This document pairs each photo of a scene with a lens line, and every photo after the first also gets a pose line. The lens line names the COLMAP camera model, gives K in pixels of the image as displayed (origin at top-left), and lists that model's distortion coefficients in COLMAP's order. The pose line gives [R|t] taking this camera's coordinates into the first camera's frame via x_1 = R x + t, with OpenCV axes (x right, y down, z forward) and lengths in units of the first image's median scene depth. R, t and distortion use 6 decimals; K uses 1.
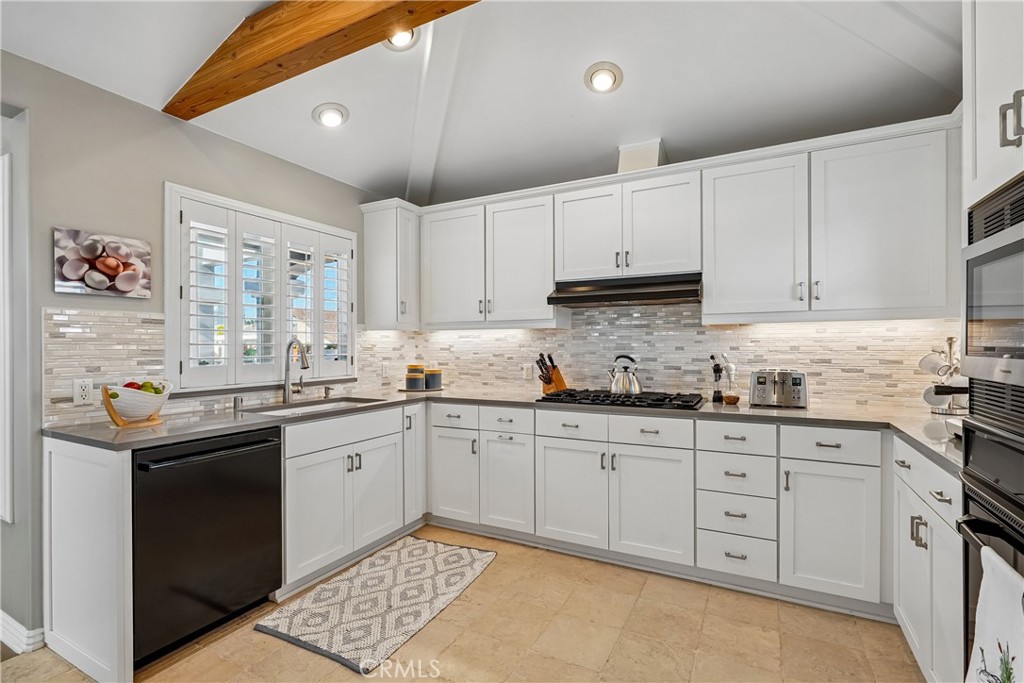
lens RADIAL K [[469.8, 0, 512.0], [0, 469.8, 341.5], [0, 0, 1]] dist [-0.002370, -0.000053]
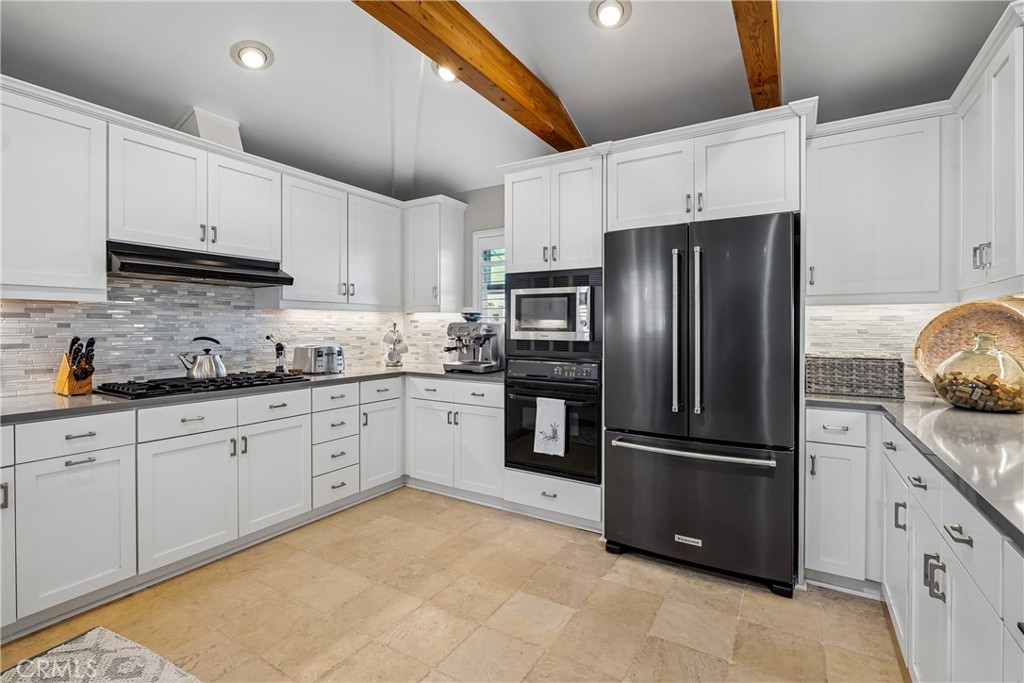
lens RADIAL K [[472.9, 0, 511.3], [0, 472.9, 319.7], [0, 0, 1]] dist [0.000804, 0.000356]
pose [[0.064589, 0.020096, 0.997710, -0.729167], [-0.011886, 0.999742, -0.019367, 0.006904], [-0.997841, -0.010608, 0.064812, 0.375947]]
